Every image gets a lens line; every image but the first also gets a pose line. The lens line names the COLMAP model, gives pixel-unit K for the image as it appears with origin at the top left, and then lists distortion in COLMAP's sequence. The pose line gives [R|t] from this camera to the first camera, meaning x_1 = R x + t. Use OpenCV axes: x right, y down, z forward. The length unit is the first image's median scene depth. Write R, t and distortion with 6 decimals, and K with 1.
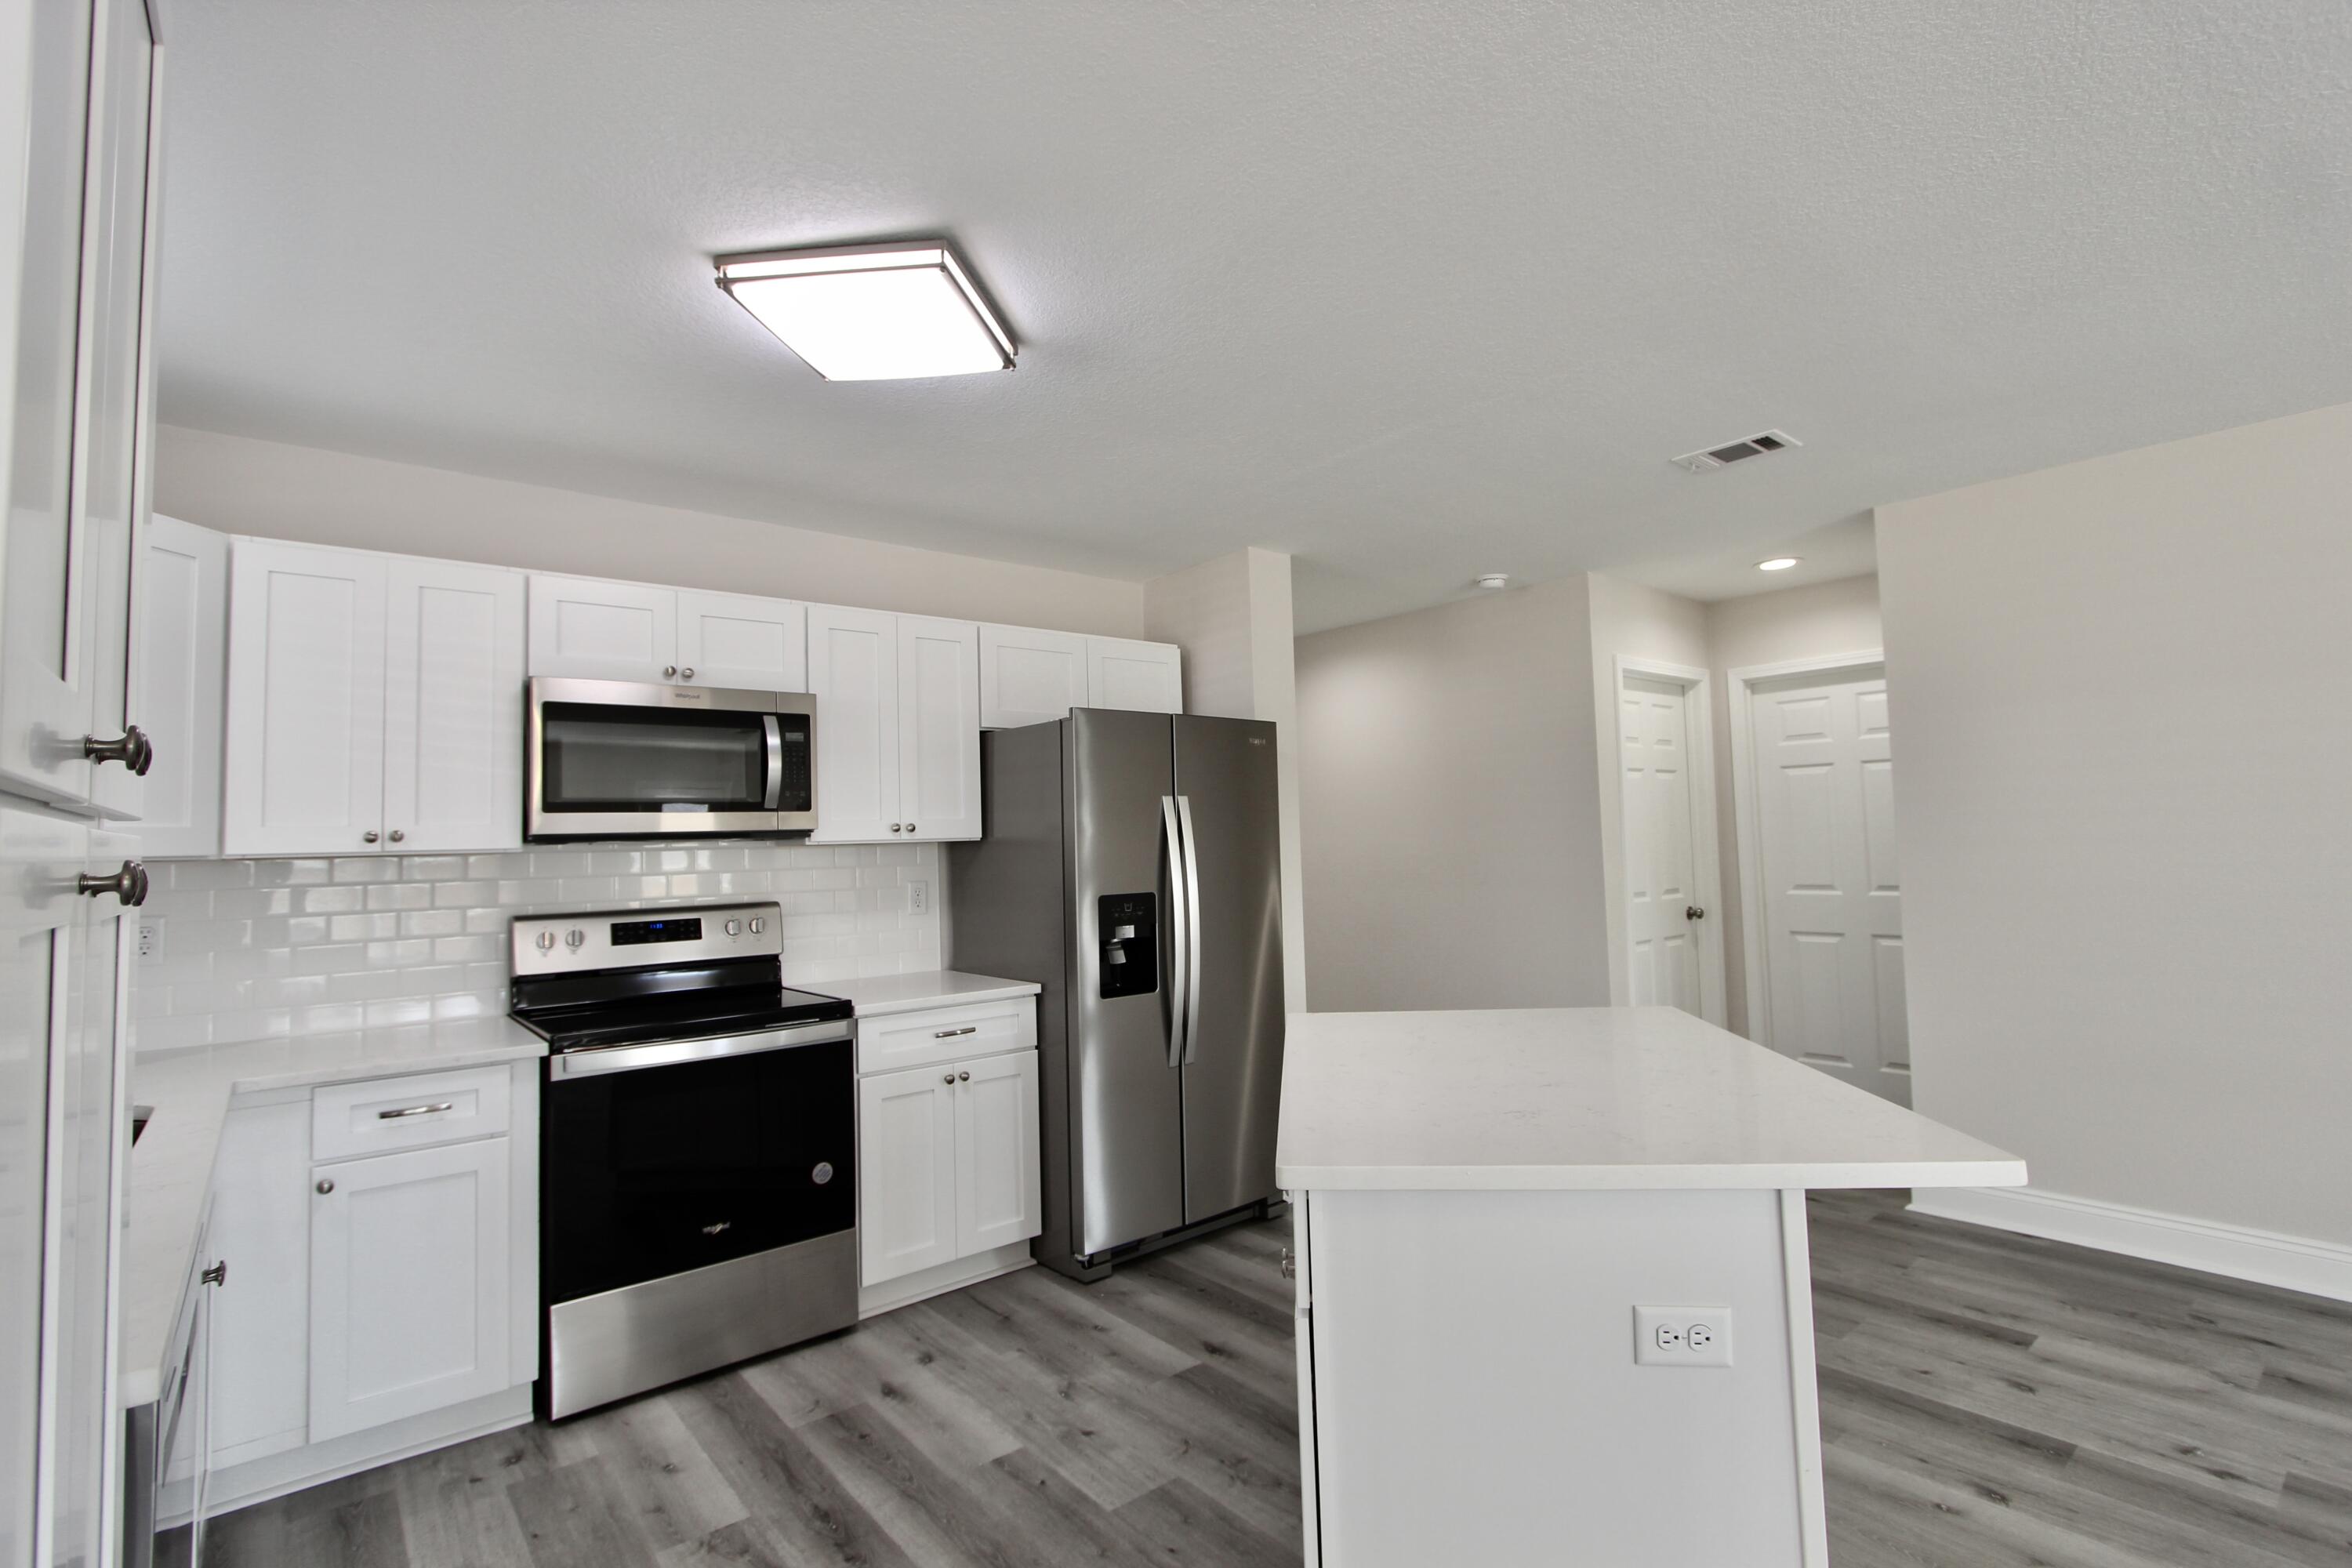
lens RADIAL K [[1098.1, 0, 1193.3], [0, 1098.1, 778.7], [0, 0, 1]] dist [-0.010302, -0.000821]
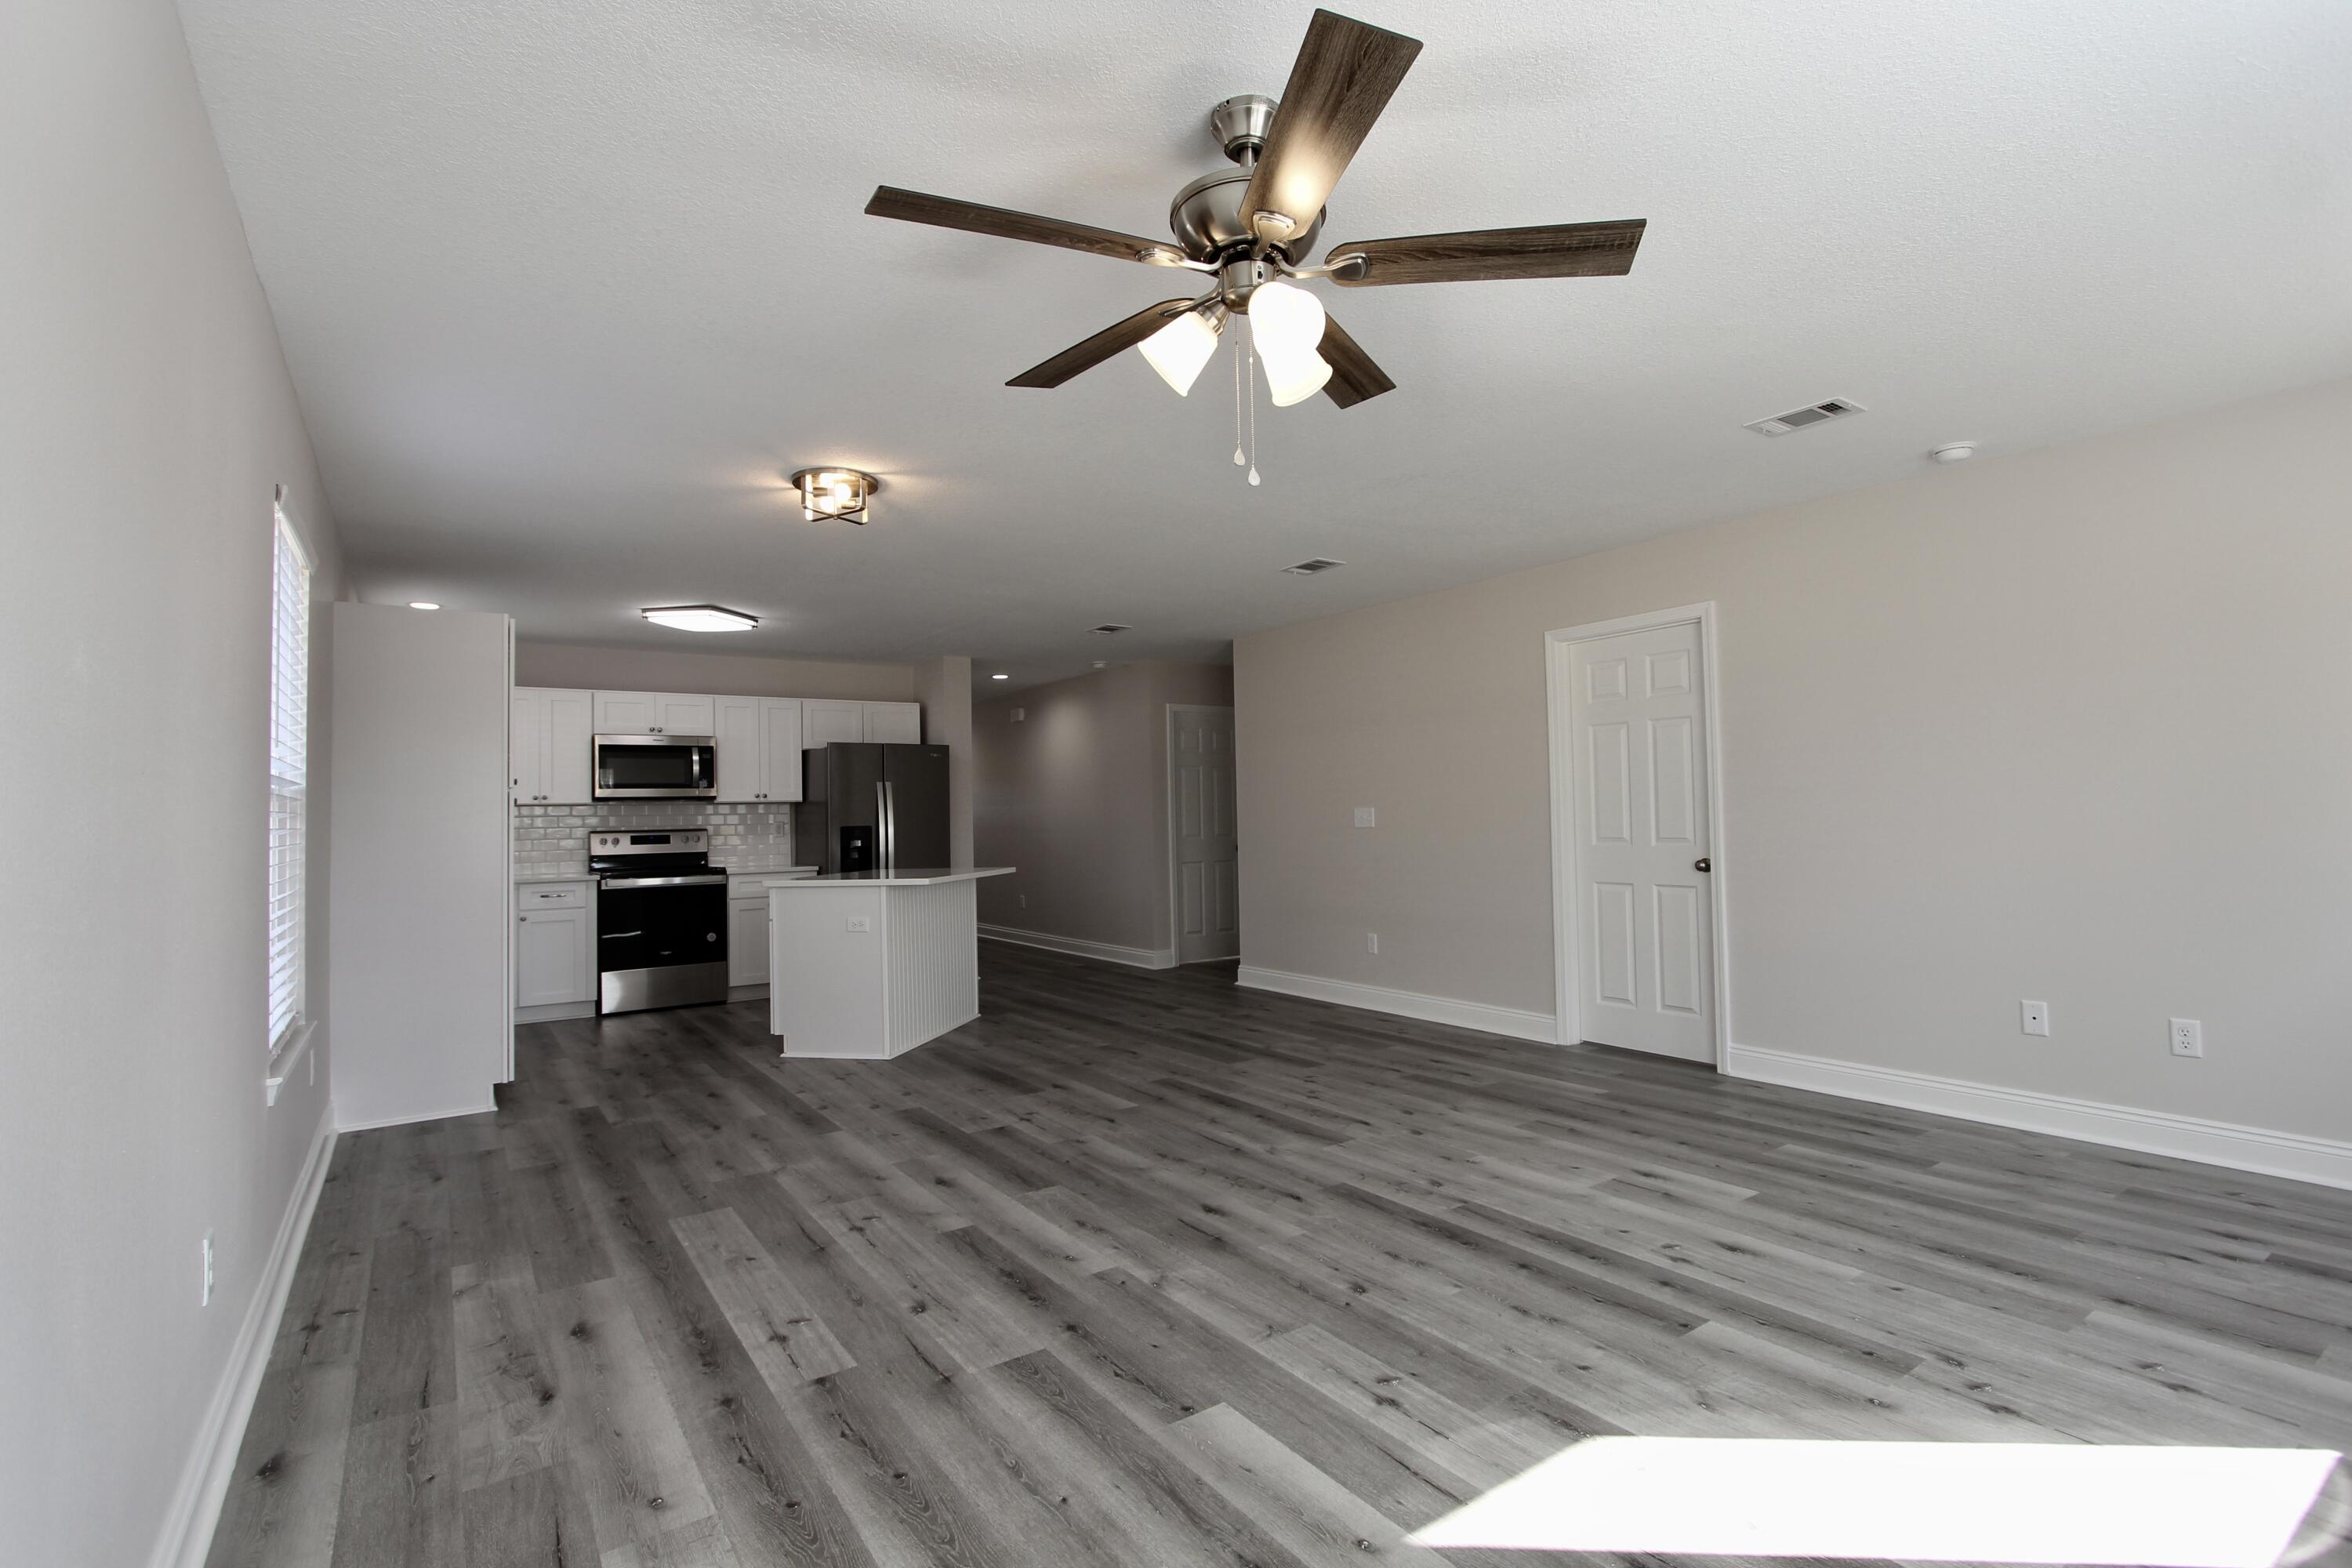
lens RADIAL K [[1098.1, 0, 1187.7], [0, 1098.1, 769.7], [0, 0, 1]] dist [-0.010302, -0.000821]
pose [[0.996251, 0.001406, -0.086500, 0.879520], [0.000483, 0.999762, 0.021819, -0.060843], [0.086510, -0.021779, 0.996013, -1.259765]]
